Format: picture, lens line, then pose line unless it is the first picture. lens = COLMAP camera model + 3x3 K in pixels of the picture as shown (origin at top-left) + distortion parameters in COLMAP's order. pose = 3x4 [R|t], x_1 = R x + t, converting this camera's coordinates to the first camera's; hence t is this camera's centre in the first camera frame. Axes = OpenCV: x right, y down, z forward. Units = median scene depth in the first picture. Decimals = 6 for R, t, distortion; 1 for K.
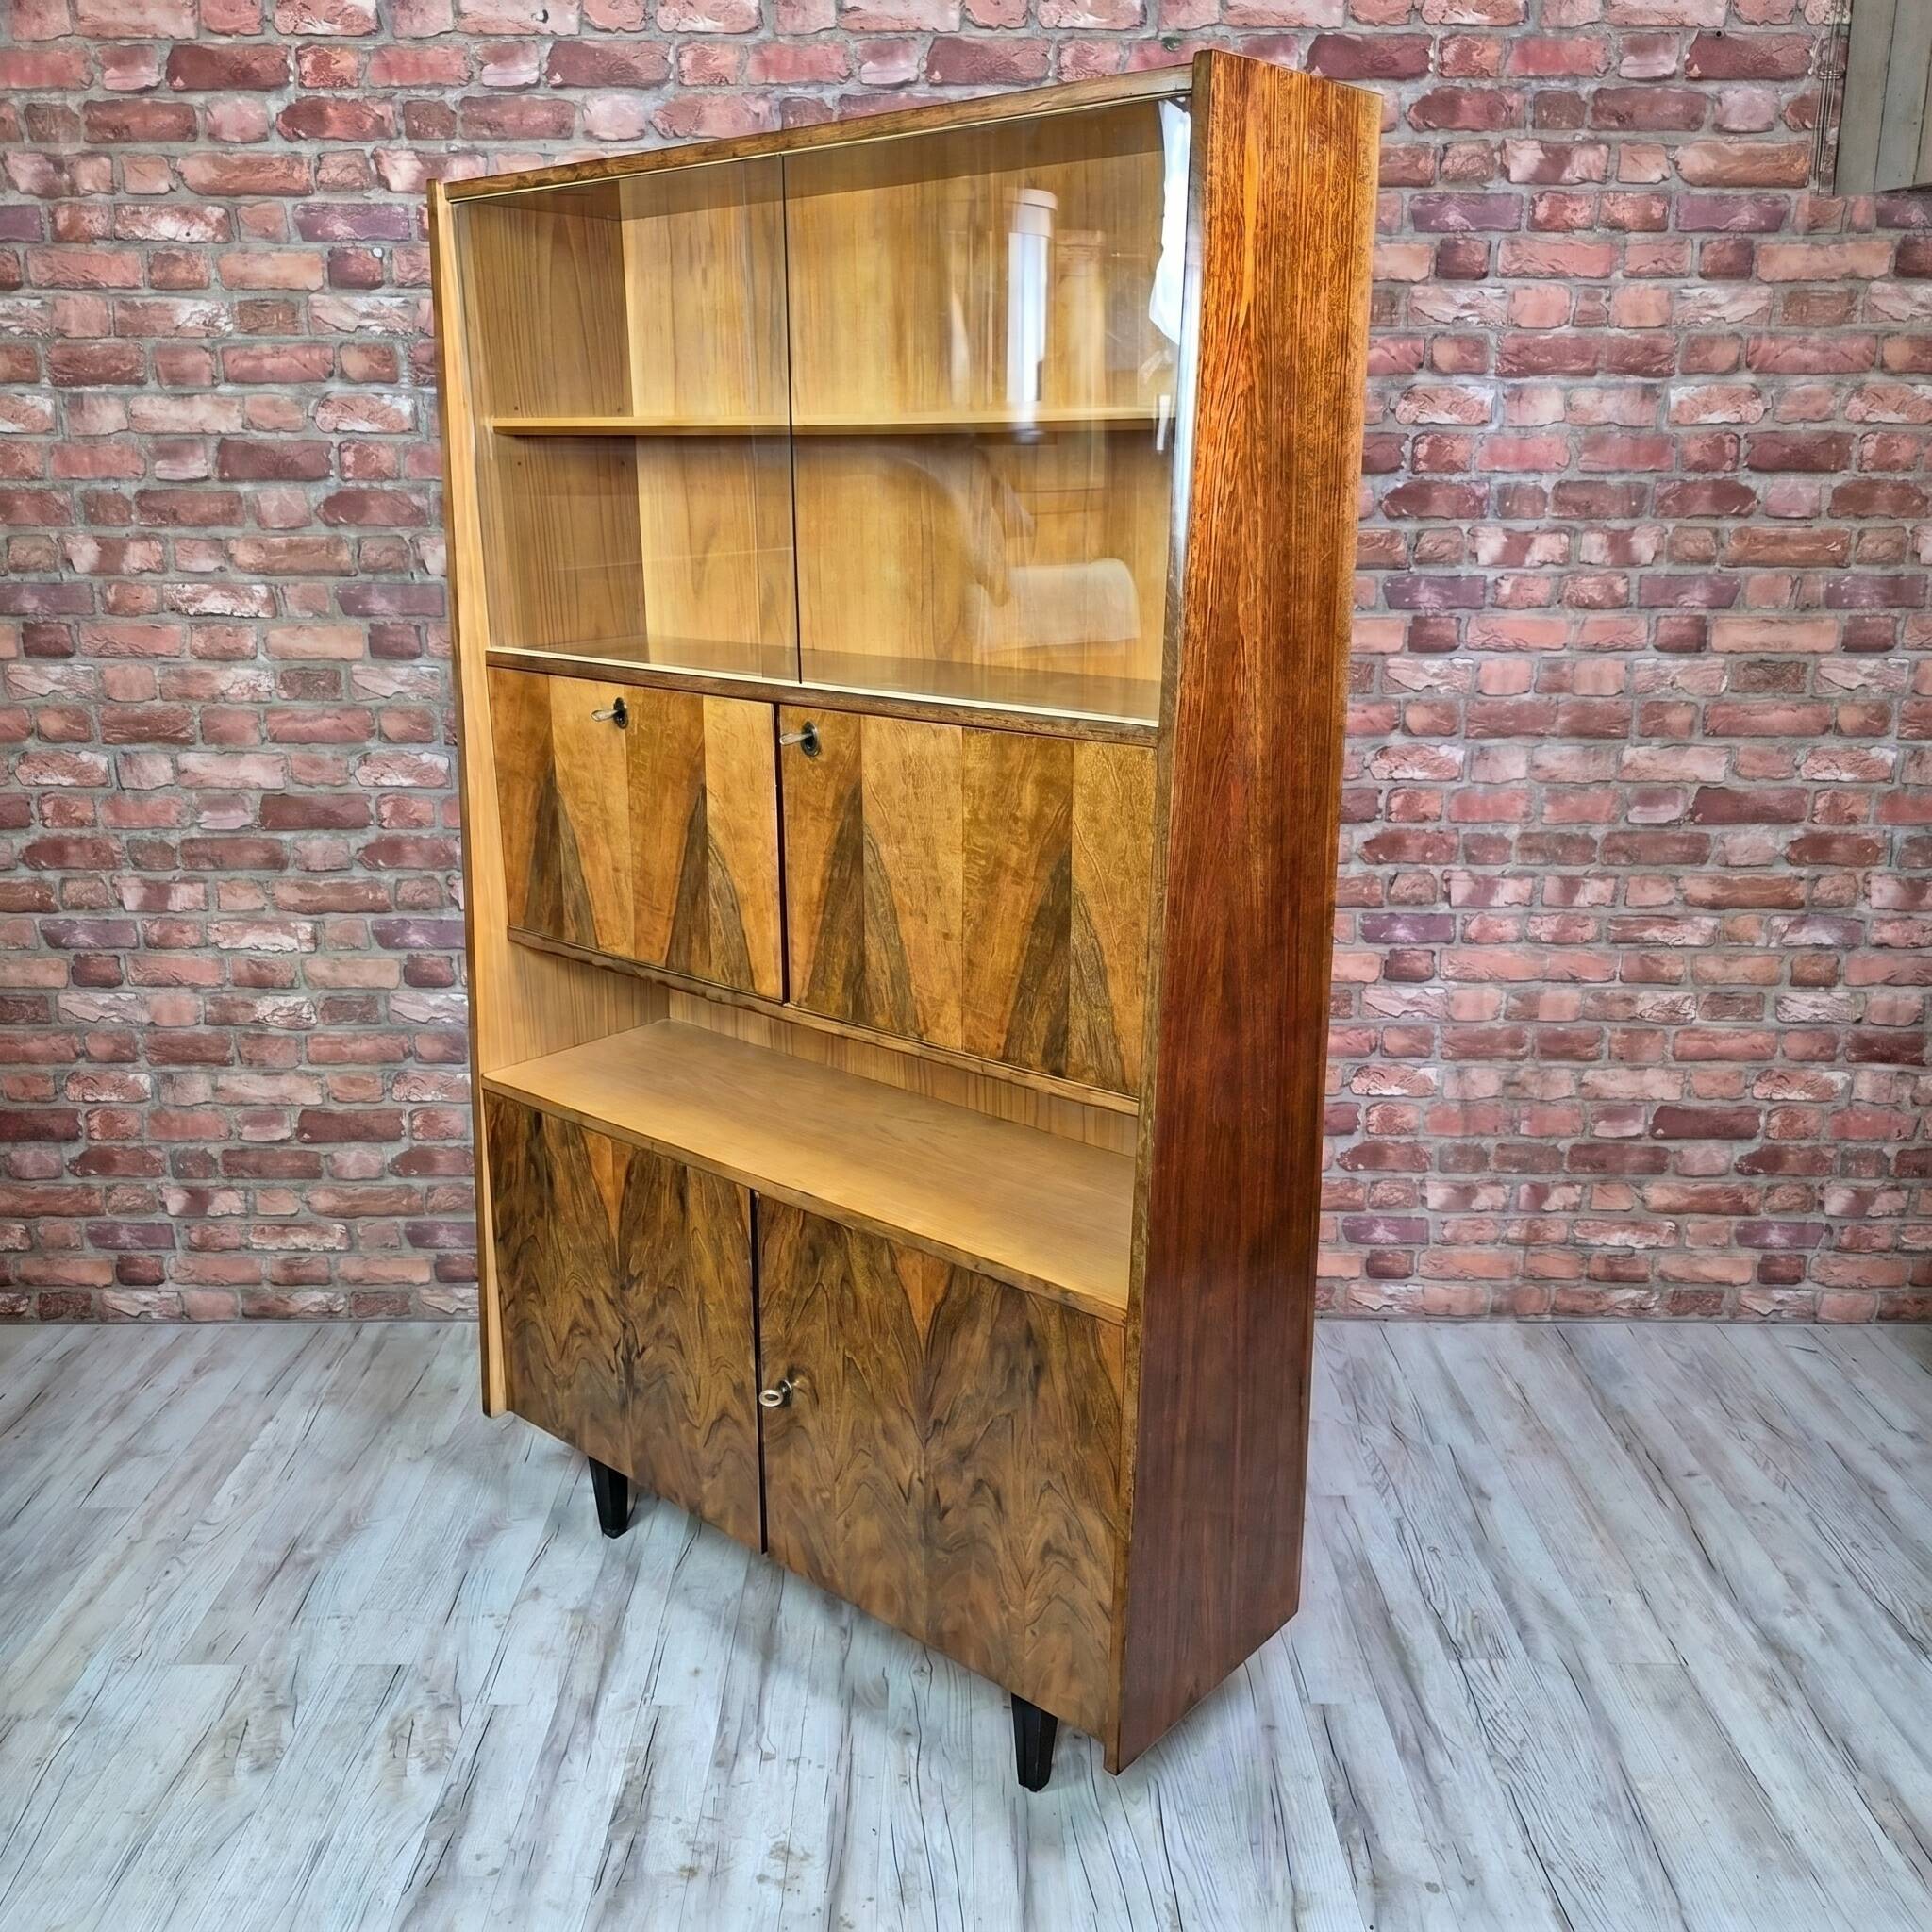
lens RADIAL K [[1790.8, 0, 959.0], [0, 1790.8, 962.8], [0, 0, 1]] dist [0.115932, -0.173676]
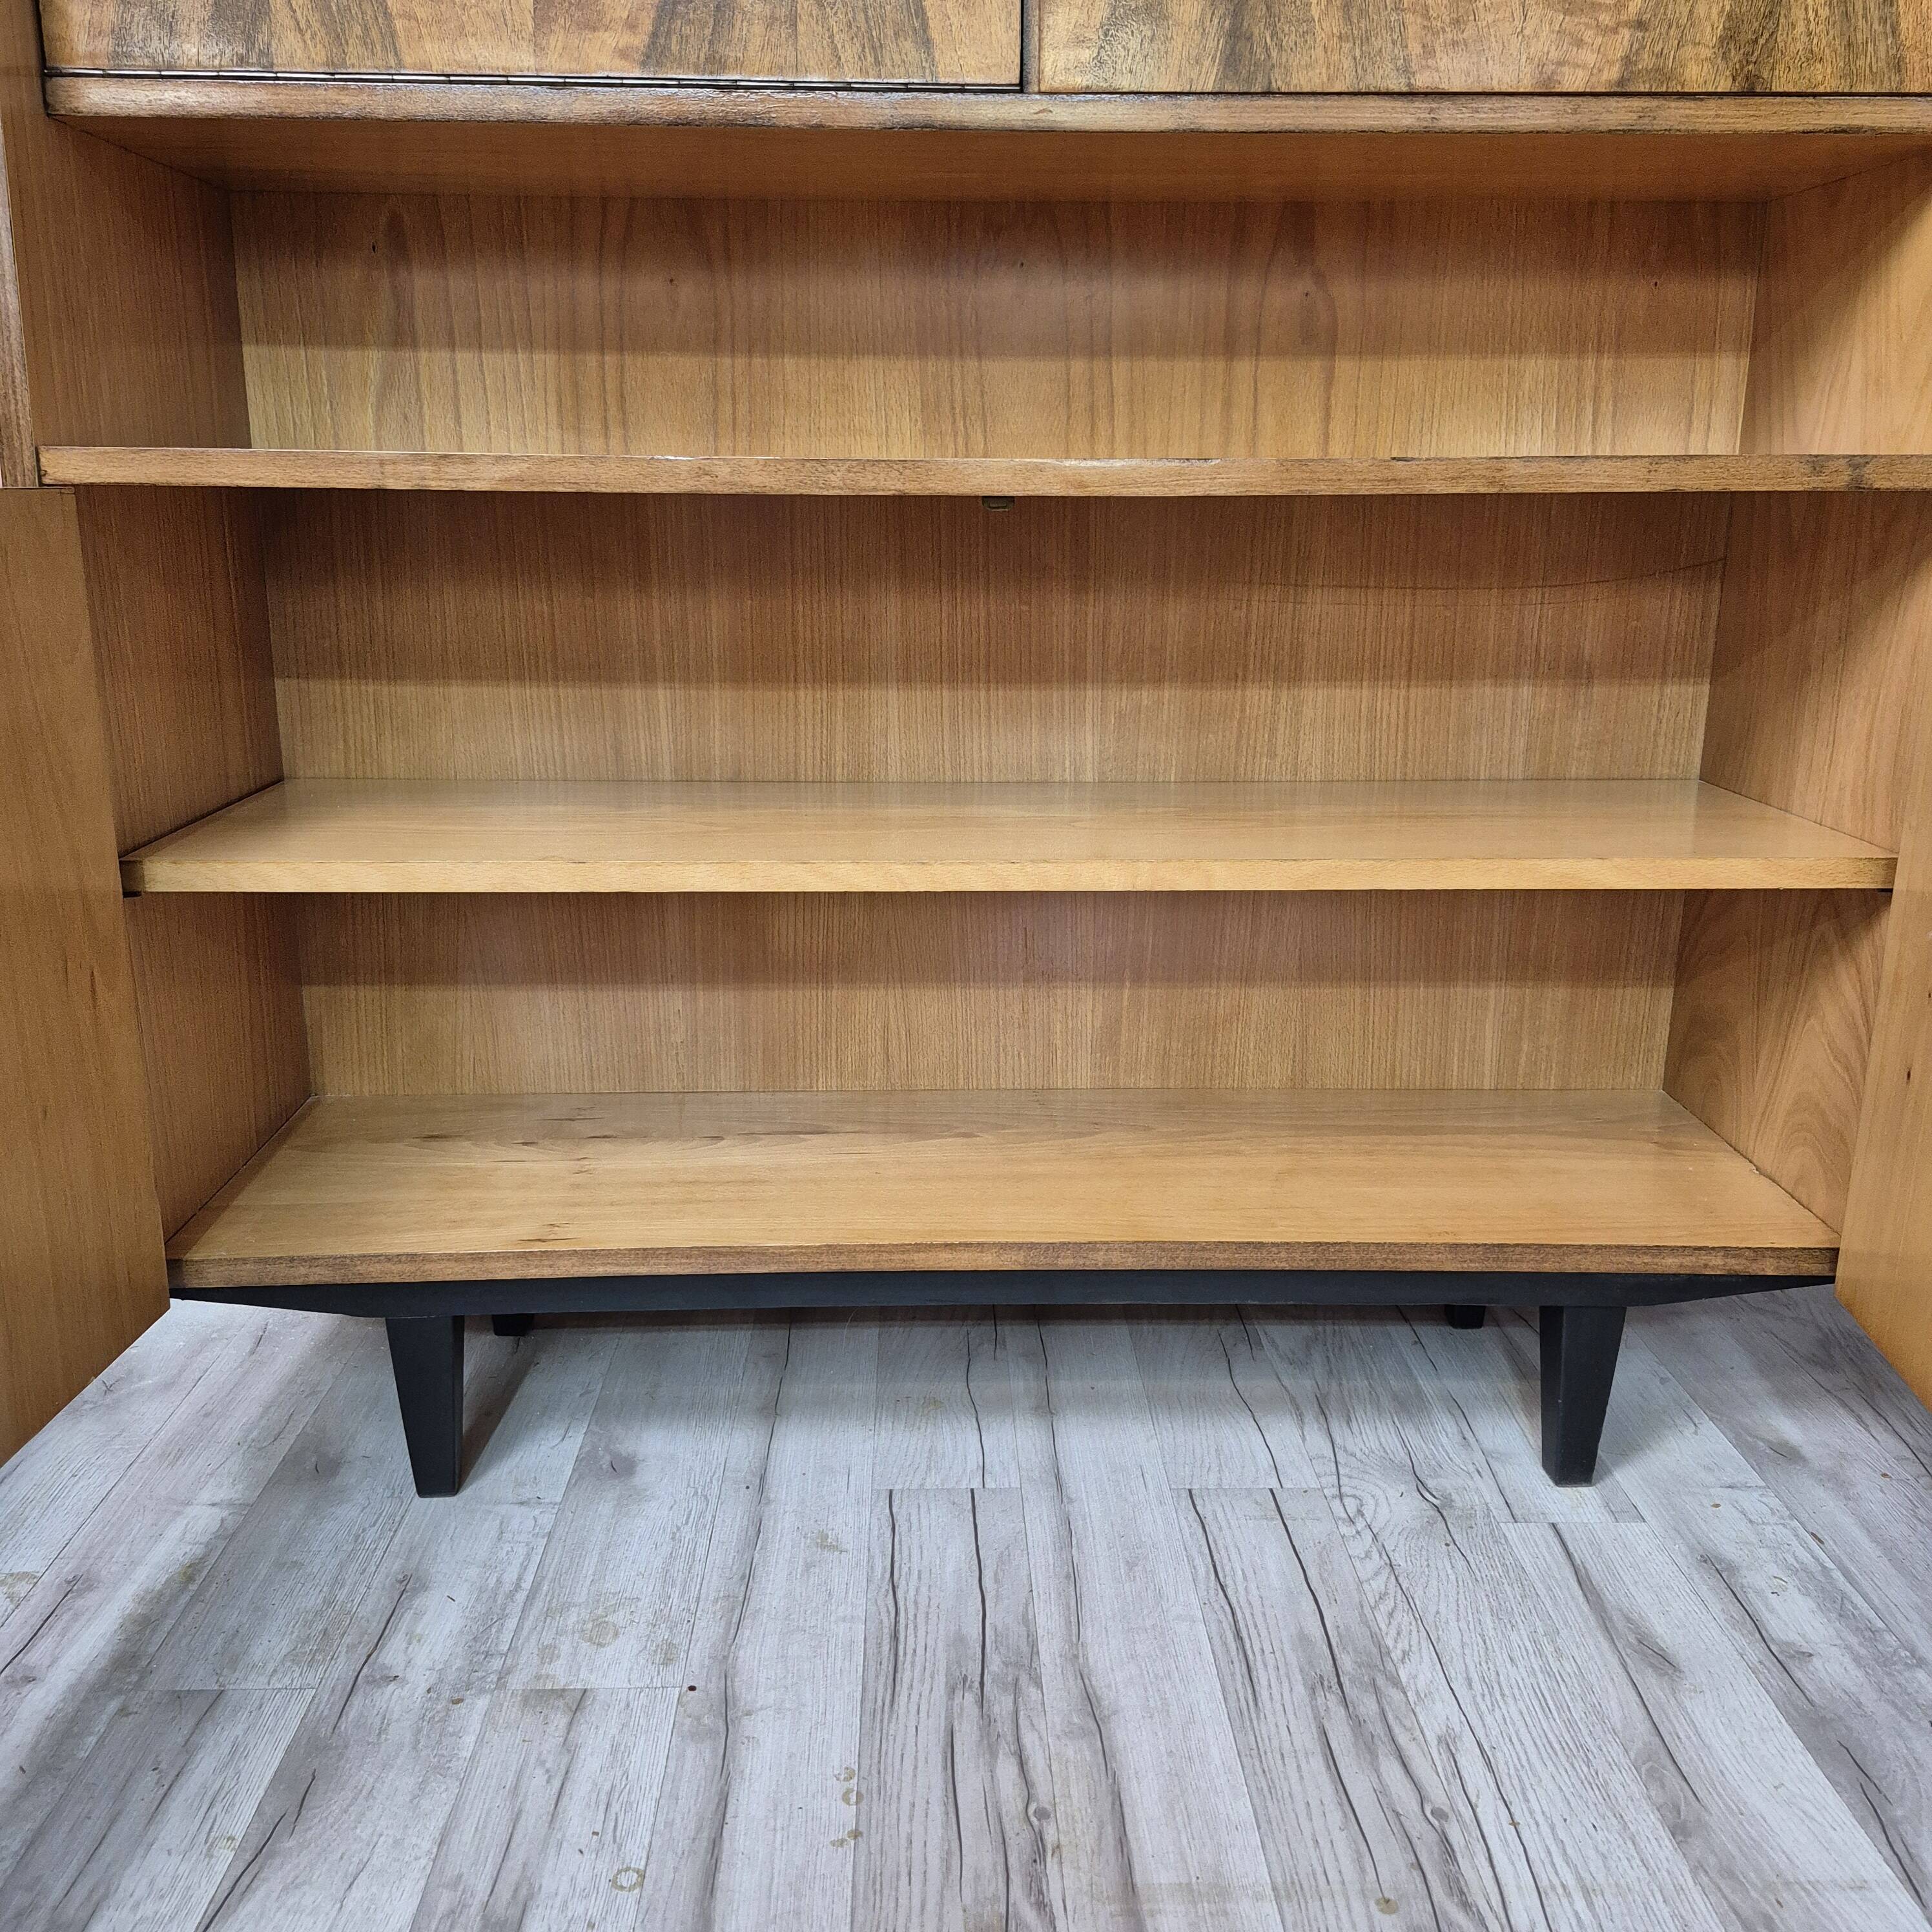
lens RADIAL K [[1790.8, 0, 959.0], [0, 1790.8, 962.8], [0, 0, 1]] dist [0.115932, -0.173676]
pose [[0.739853, -0.163000, 0.652724, -0.452794], [0.173655, 0.983597, 0.048792, 0.219322], [-0.649970, 0.077250, 0.756023, 0.653729]]
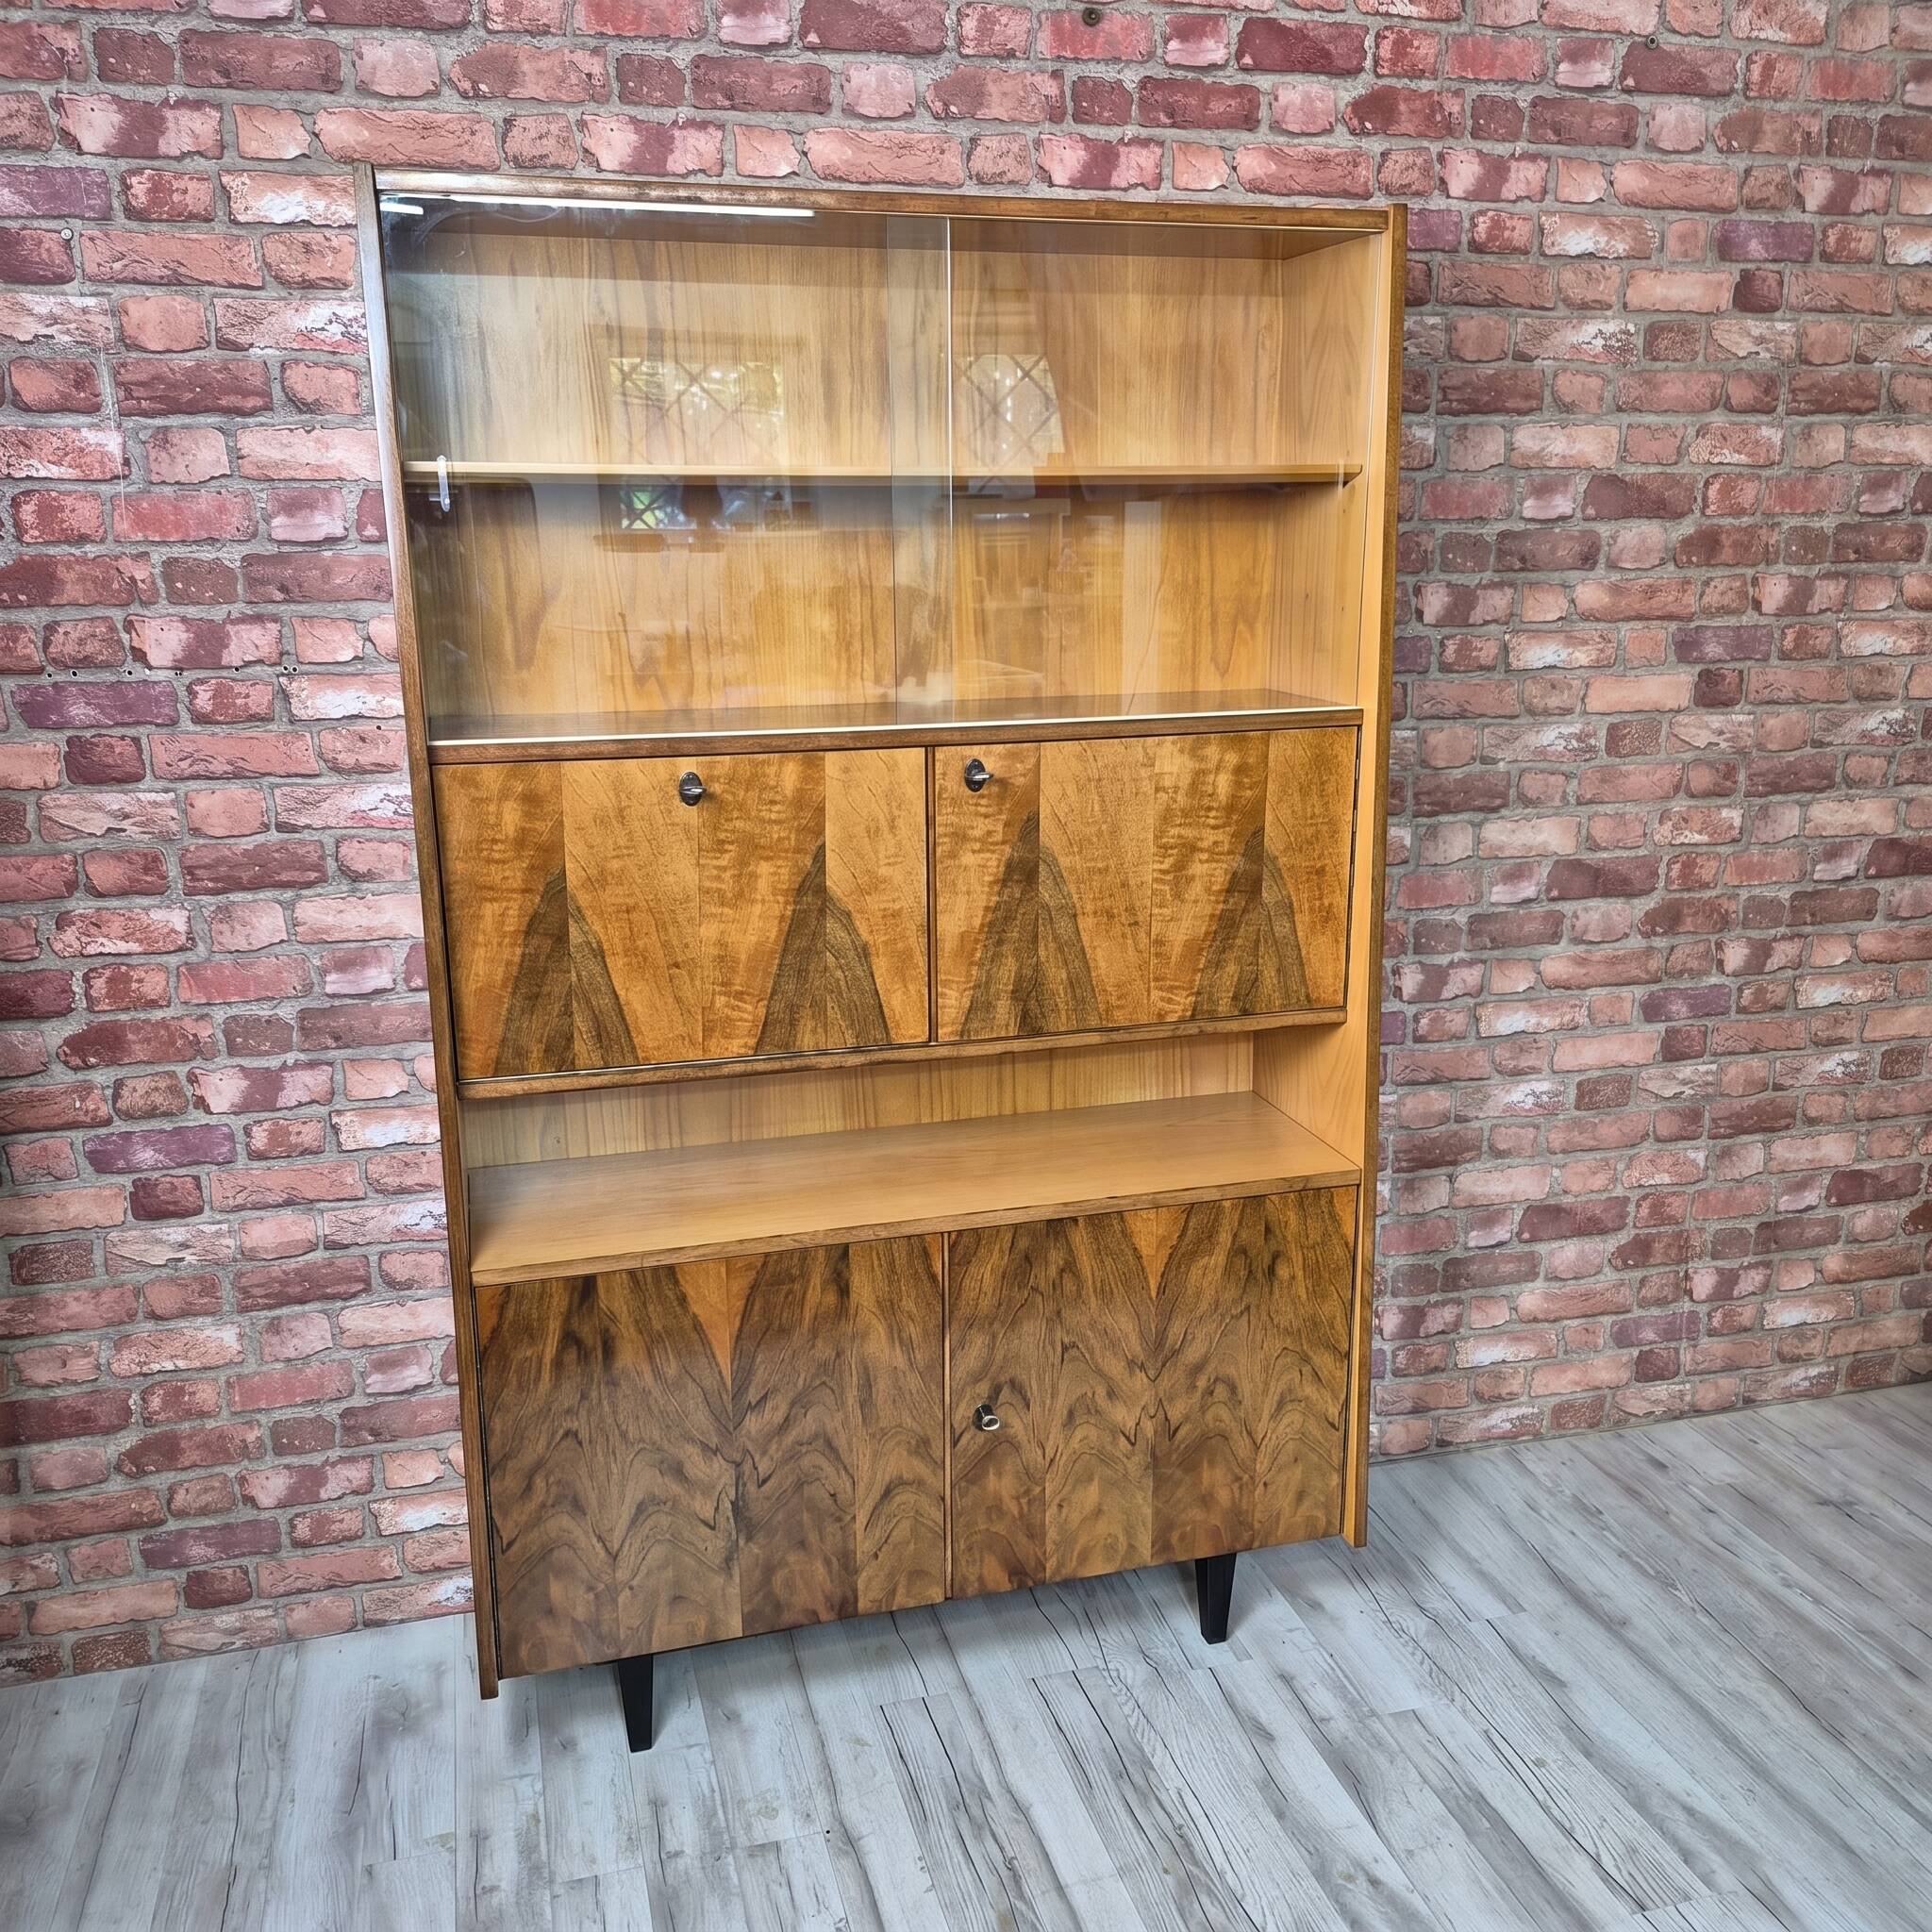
lens RADIAL K [[1790.8, 0, 959.0], [0, 1790.8, 962.8], [0, 0, 1]] dist [0.115932, -0.173676]
pose [[0.553128, -0.205567, 0.807336, -0.878090], [0.229064, 0.969255, 0.089857, -0.106007], [-0.800986, 0.135229, 0.583211, 0.385011]]
